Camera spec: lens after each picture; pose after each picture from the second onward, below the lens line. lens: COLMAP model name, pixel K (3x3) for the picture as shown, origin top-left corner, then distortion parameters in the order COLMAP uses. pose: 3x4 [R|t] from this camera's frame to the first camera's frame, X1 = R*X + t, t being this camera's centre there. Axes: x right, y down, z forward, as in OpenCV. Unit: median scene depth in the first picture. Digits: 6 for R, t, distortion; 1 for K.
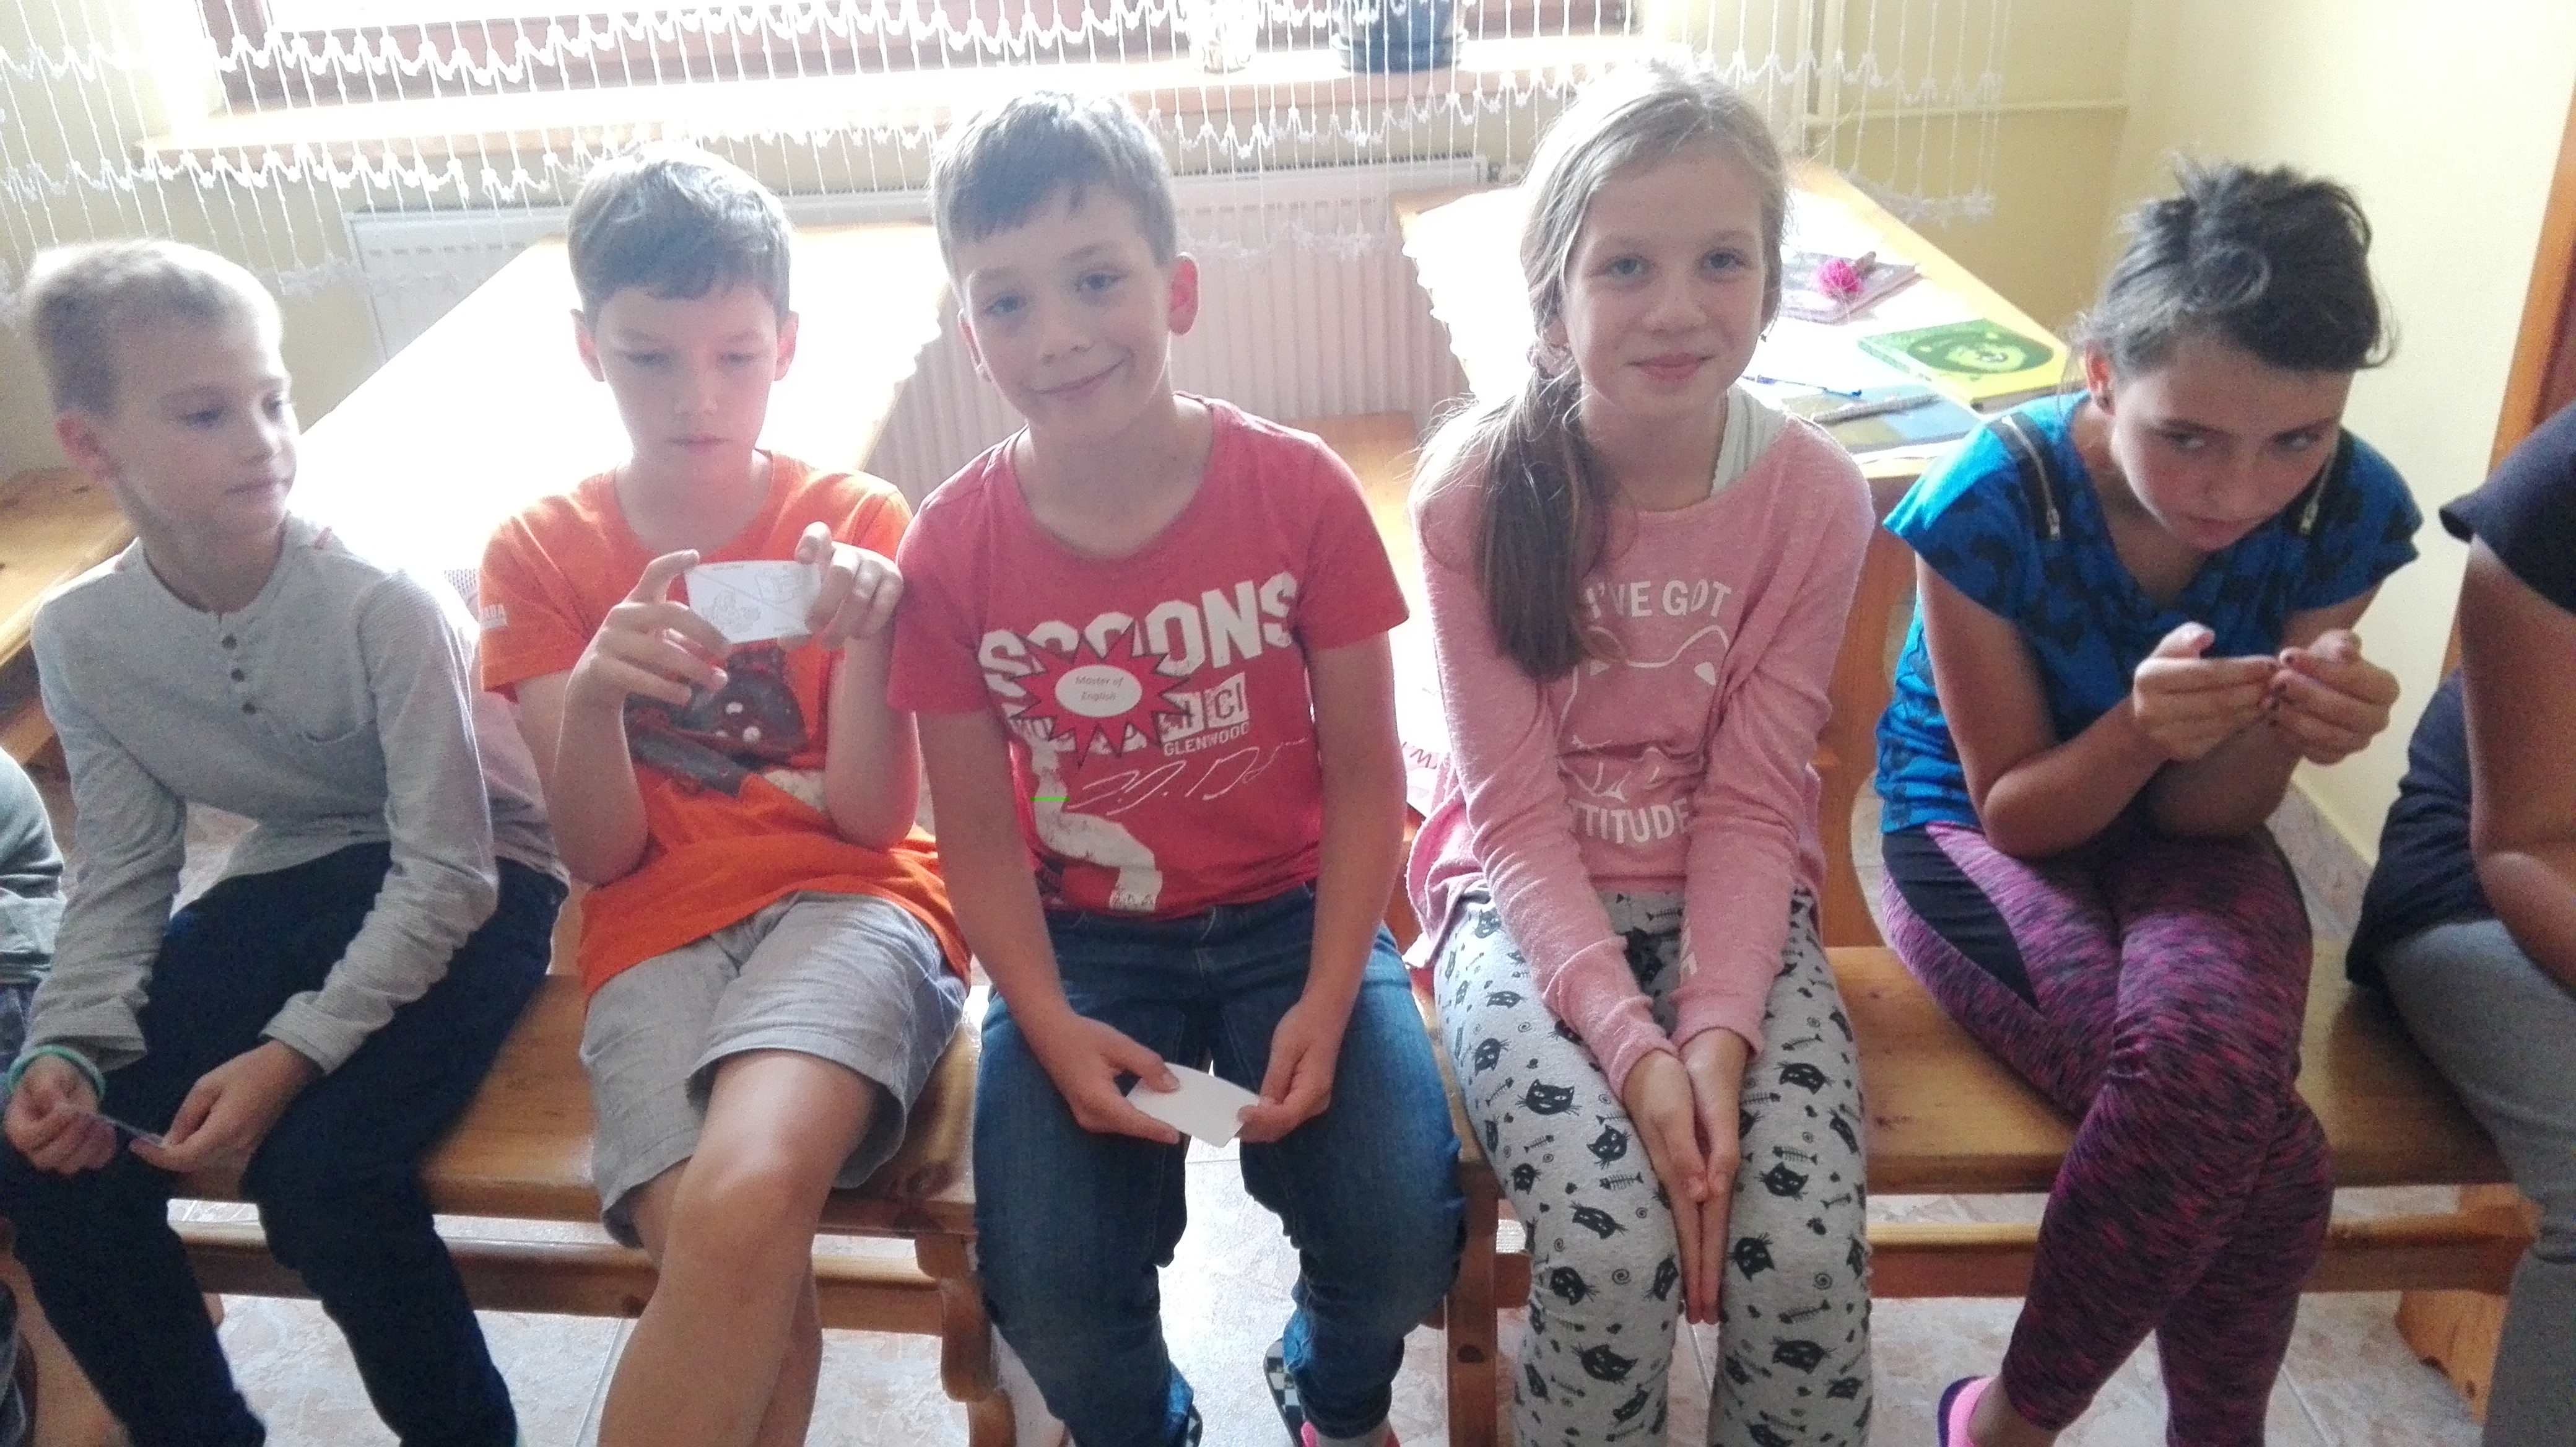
lens RADIAL K [[1948.4, 0, 1288.0], [0, 1948.4, 723.5], [0, 0, 1]] dist [0.007959, -0.093126]
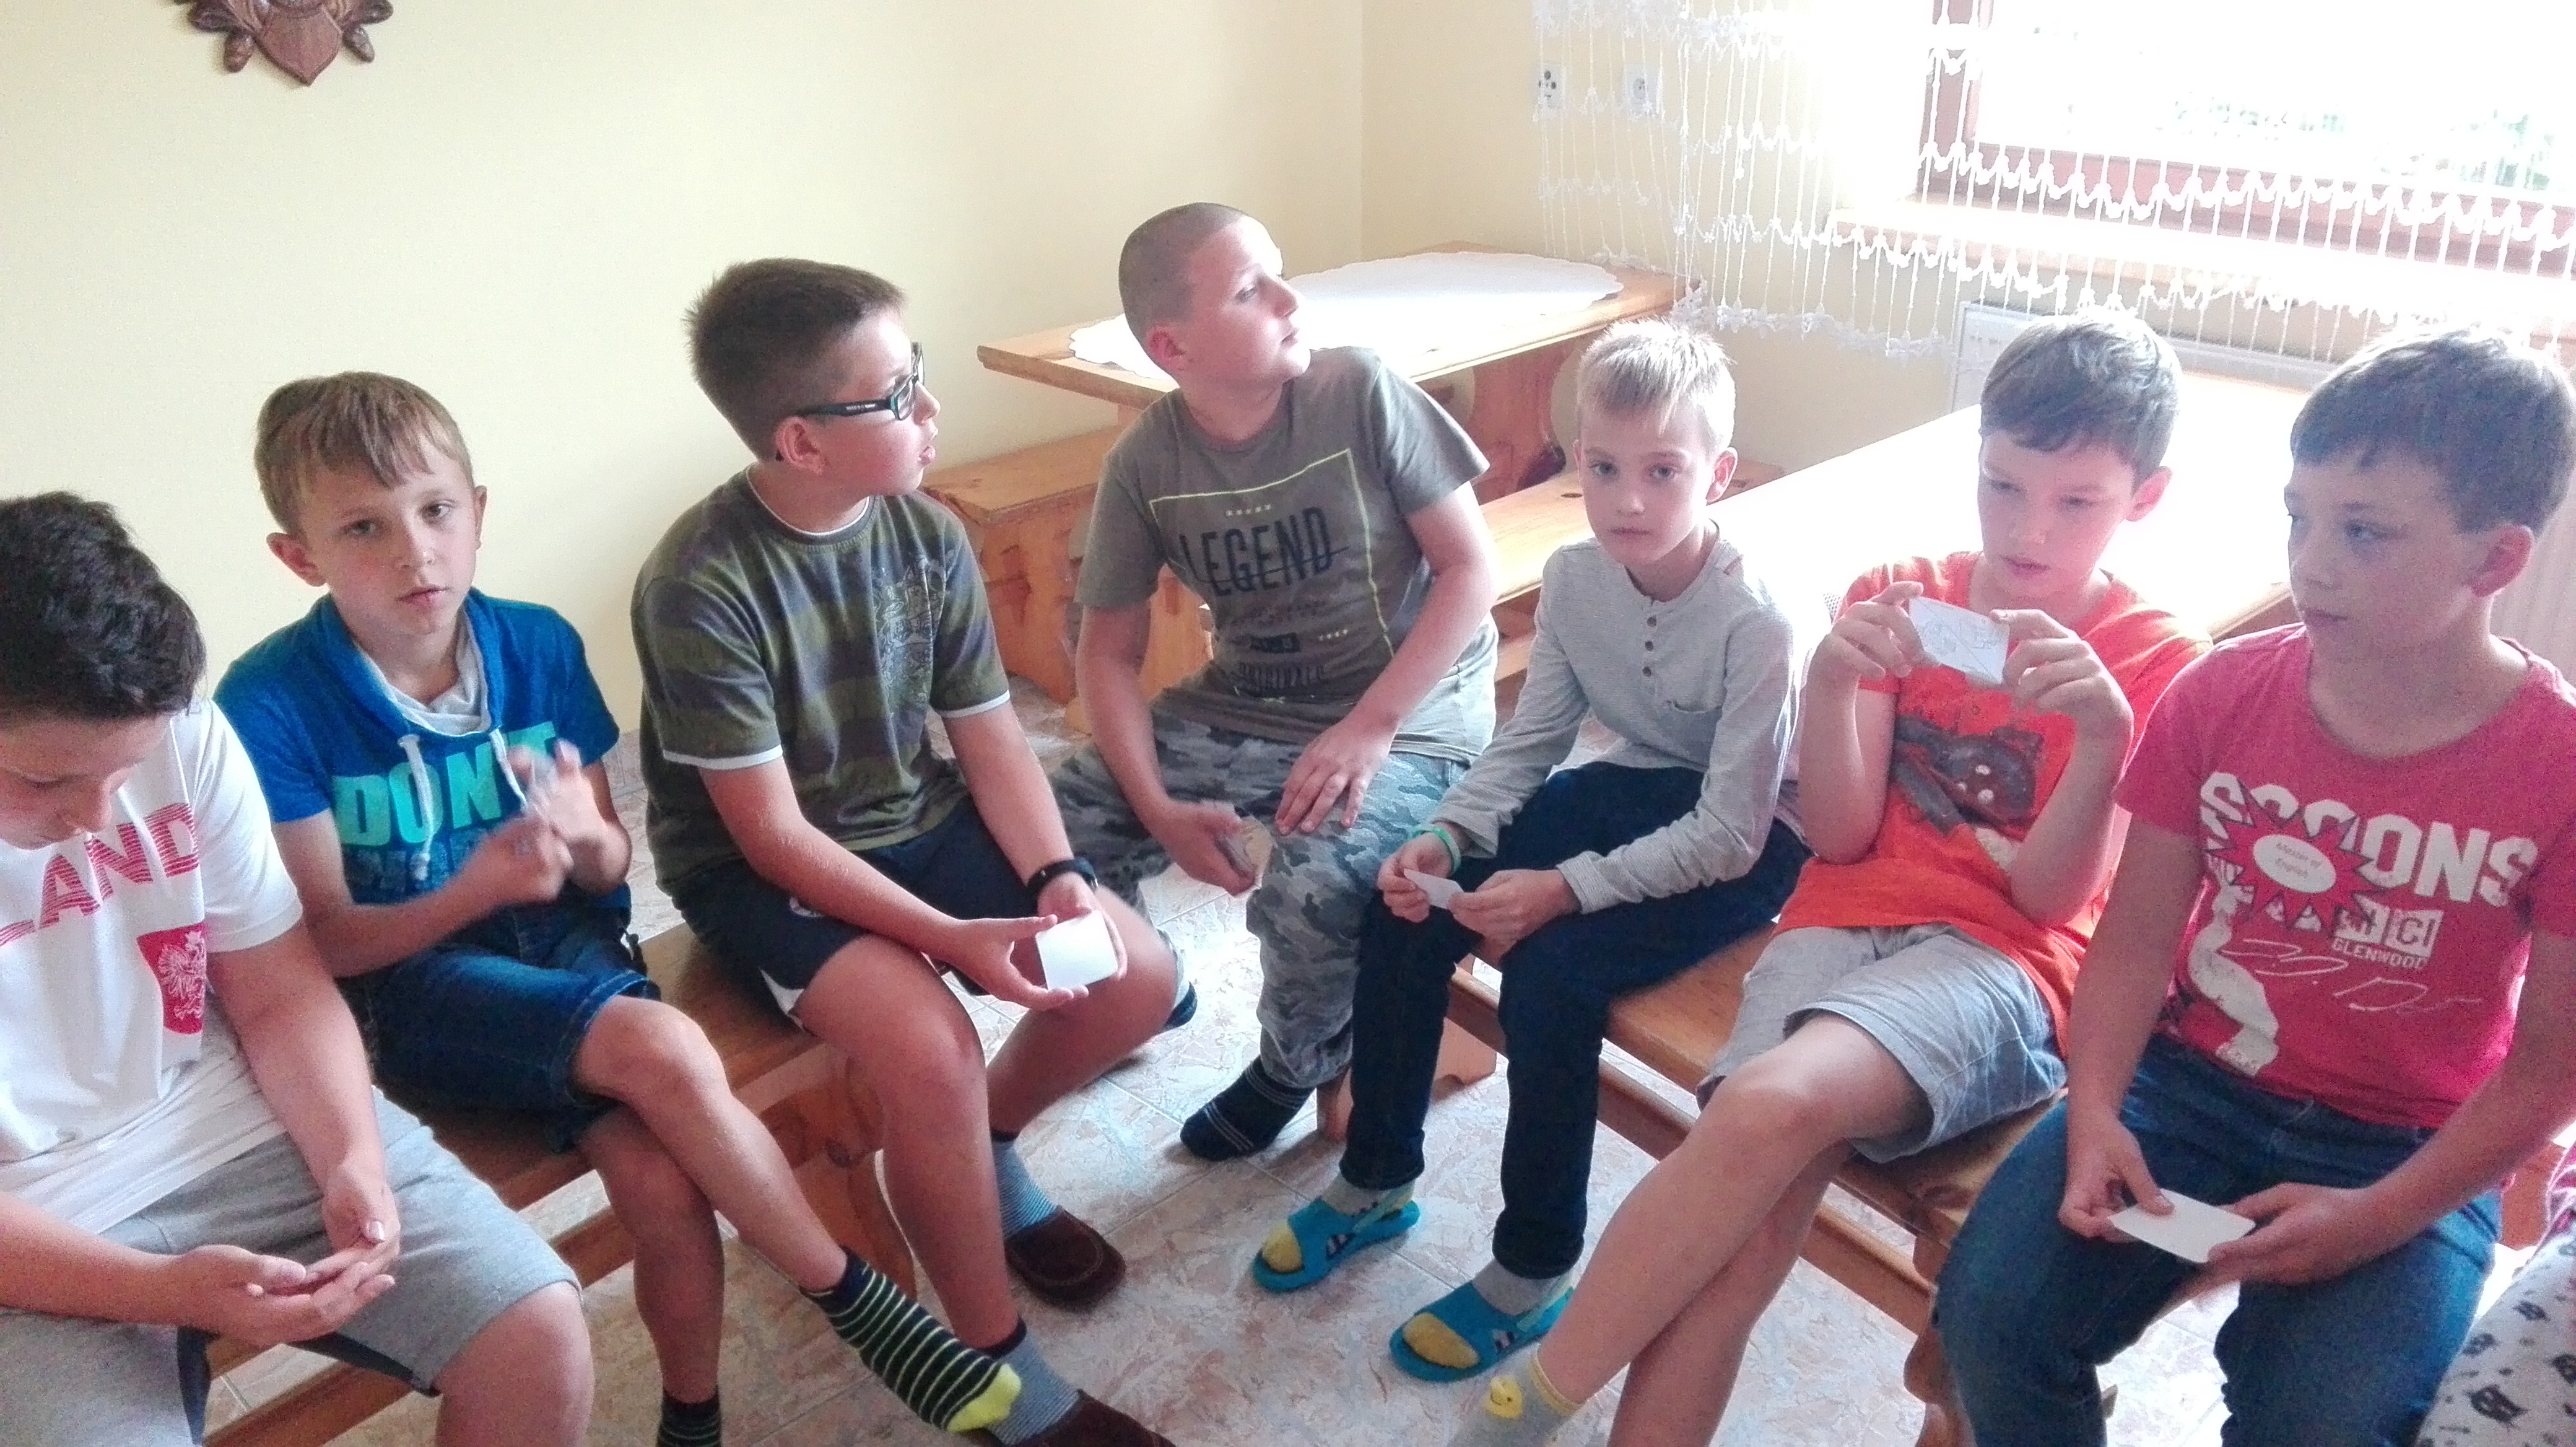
lens RADIAL K [[1948.4, 0, 1288.0], [0, 1948.4, 723.5], [0, 0, 1]] dist [0.007959, -0.093126]
pose [[0.655728, 0.323177, -0.682332, 0.232699], [-0.354248, 0.929795, 0.099948, -0.003035], [0.666730, 0.176176, 0.724177, -0.130076]]
